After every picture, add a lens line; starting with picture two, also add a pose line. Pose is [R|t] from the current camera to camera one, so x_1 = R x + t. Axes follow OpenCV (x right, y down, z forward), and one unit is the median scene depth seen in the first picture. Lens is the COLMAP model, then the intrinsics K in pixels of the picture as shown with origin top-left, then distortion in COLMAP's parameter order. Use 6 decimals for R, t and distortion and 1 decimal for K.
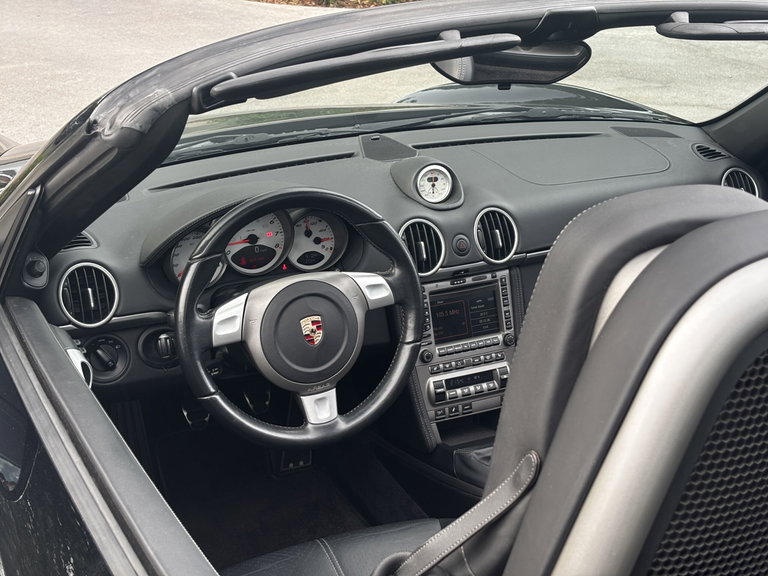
lens RADIAL K [[1148.3, 0, 386.3], [0, 1148.3, 288.2], [0, 0, 1]] dist [0.249549, -1.005535]
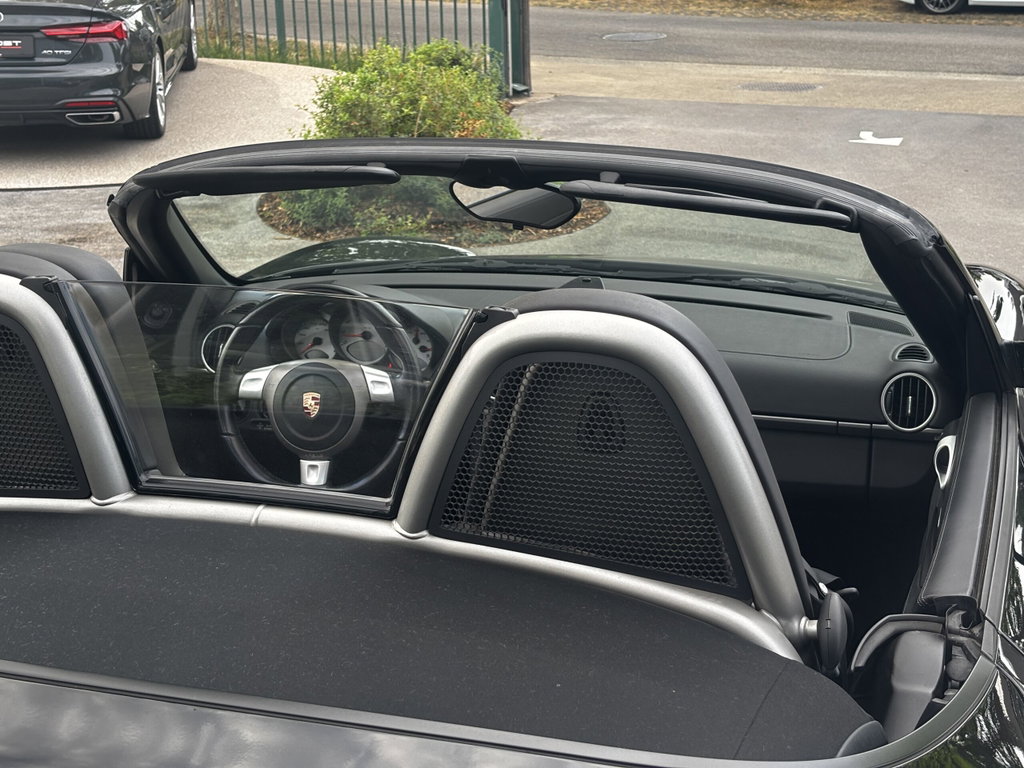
lens RADIAL K [[1531.1, 0, 515.0], [0, 1531.1, 384.3], [0, 0, 1]] dist [0.249549, -1.005535]
pose [[0.731646, 0.177179, -0.658257, 0.975089], [-0.239081, 0.970990, -0.004380, -0.022940], [0.638385, 0.160581, 0.752781, -0.048090]]
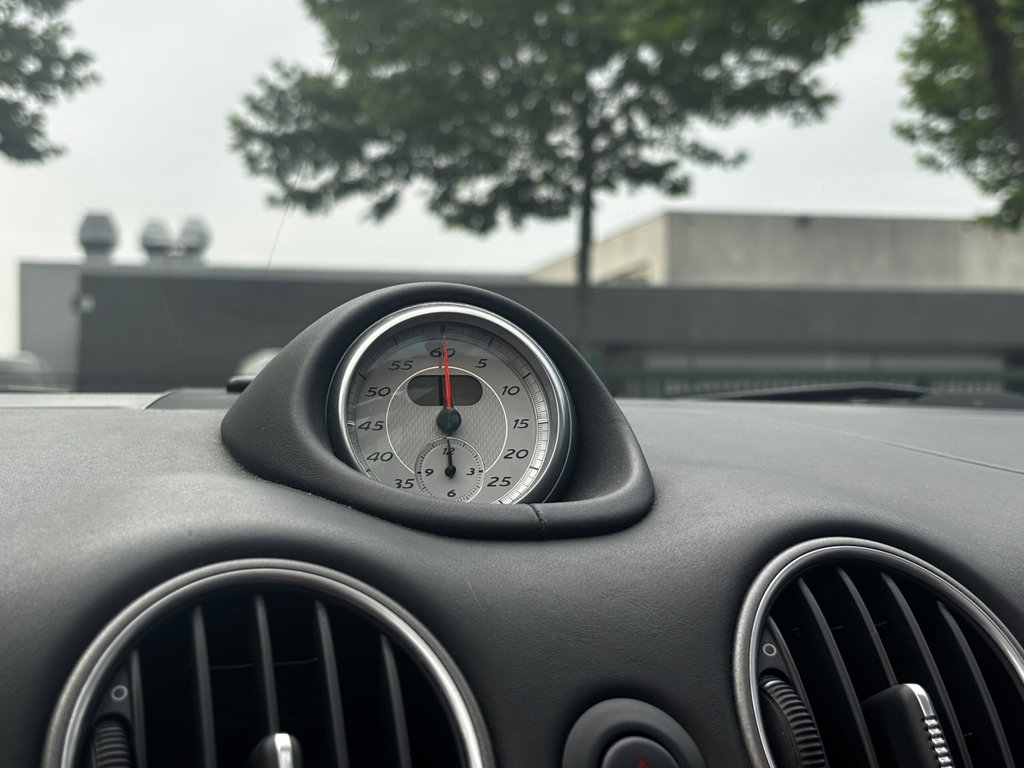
lens RADIAL K [[1531.1, 0, 515.0], [0, 1531.1, 384.3], [0, 0, 1]] dist [0.249549, -1.005535]
pose [[0.997964, -0.033294, -0.054404, 0.064185], [0.006152, 0.899217, -0.437460, -0.004237], [0.063485, 0.436235, 0.897591, 0.853993]]
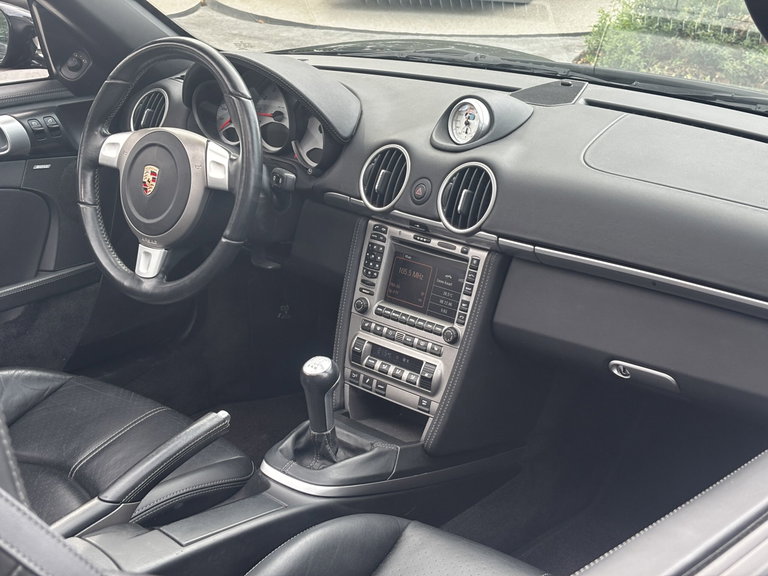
lens RADIAL K [[1148.3, 0, 386.3], [0, 1148.3, 288.2], [0, 0, 1]] dist [0.249549, -1.005535]
pose [[0.385922, 0.313163, -0.867752, 0.793236], [-0.360638, 0.916982, 0.170540, -0.106052], [0.849120, 0.247129, 0.466822, 0.634315]]
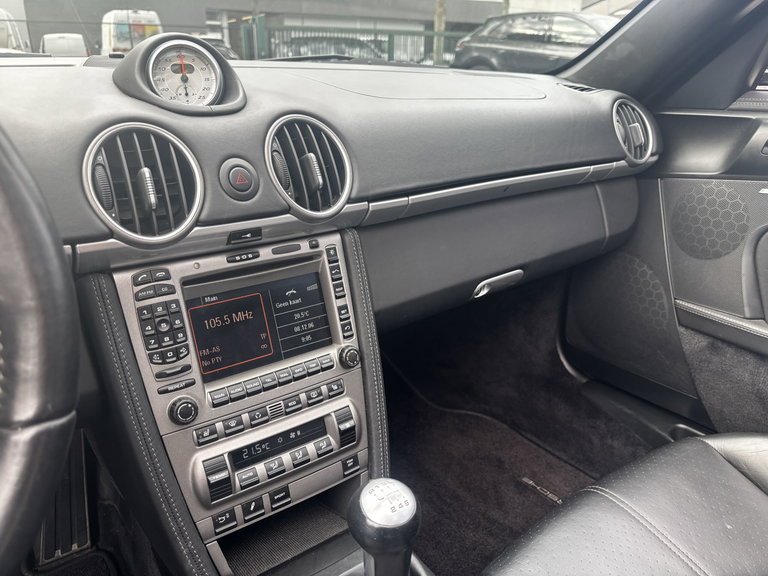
lens RADIAL K [[583.1, 0, 382.4], [0, 583.1, 285.5], [0, 0, 1]] dist [0.004904, -0.000803]
pose [[0.983678, -0.072798, 0.164553, 0.083037], [0.079049, 0.996365, -0.031757, 0.021362], [-0.161643, 0.044247, 0.985857, 0.762037]]
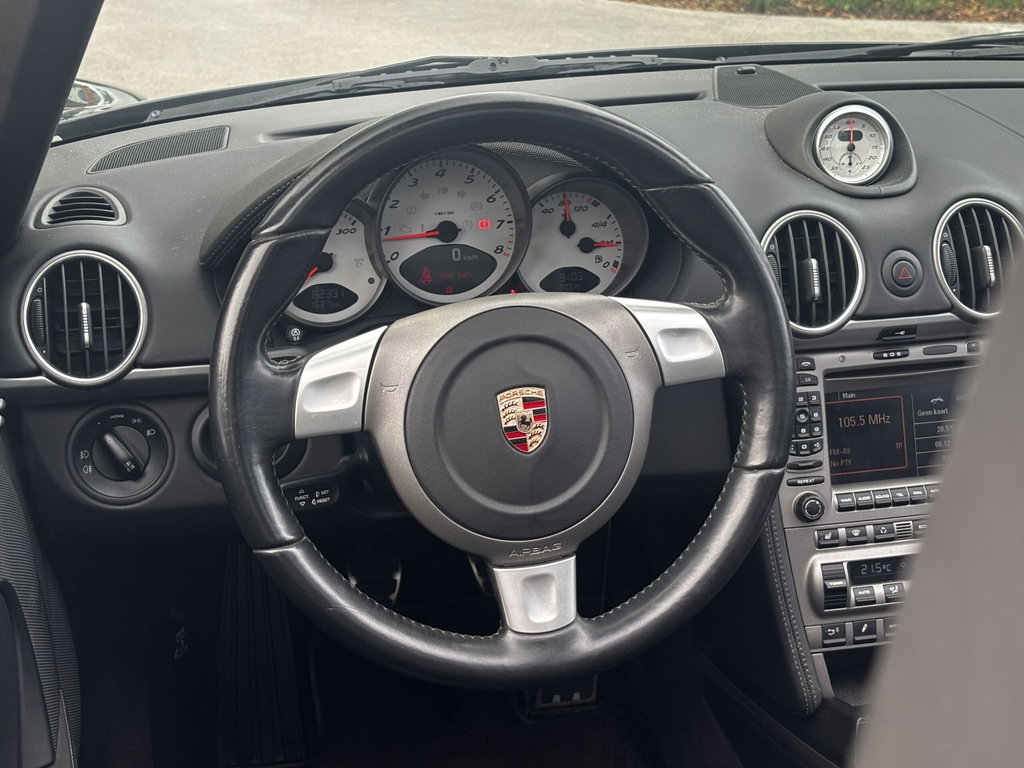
lens RADIAL K [[1531.1, 0, 515.0], [0, 1531.1, 384.3], [0, 0, 1]] dist [0.249549, -1.005535]
pose [[0.976848, 0.062106, -0.204723, 0.044557], [-0.067670, 0.997501, -0.020286, 0.030814], [0.202952, 0.033670, 0.978610, 0.371088]]
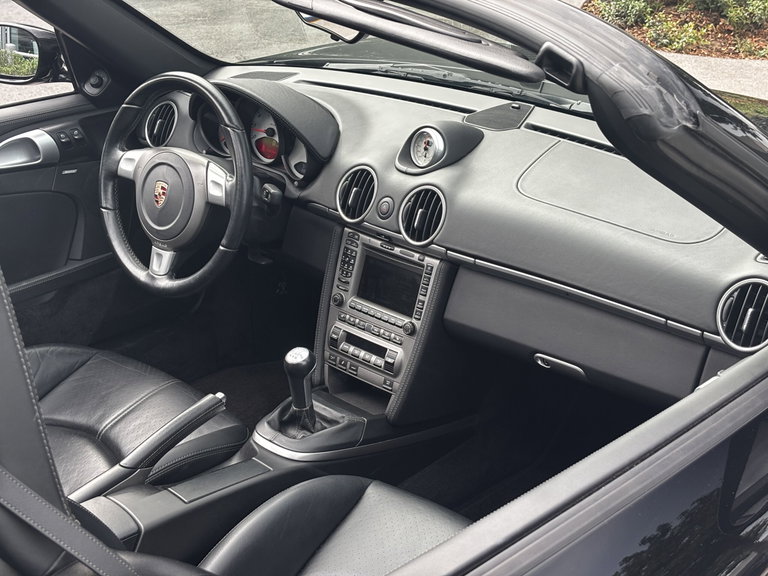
lens RADIAL K [[1148.3, 0, 386.3], [0, 1148.3, 288.2], [0, 0, 1]] dist [0.249549, -1.005535]
pose [[0.366644, 0.372370, -0.852592, 0.932757], [-0.359755, 0.901869, 0.239184, -0.212216], [0.857991, 0.219029, 0.464626, 0.580333]]
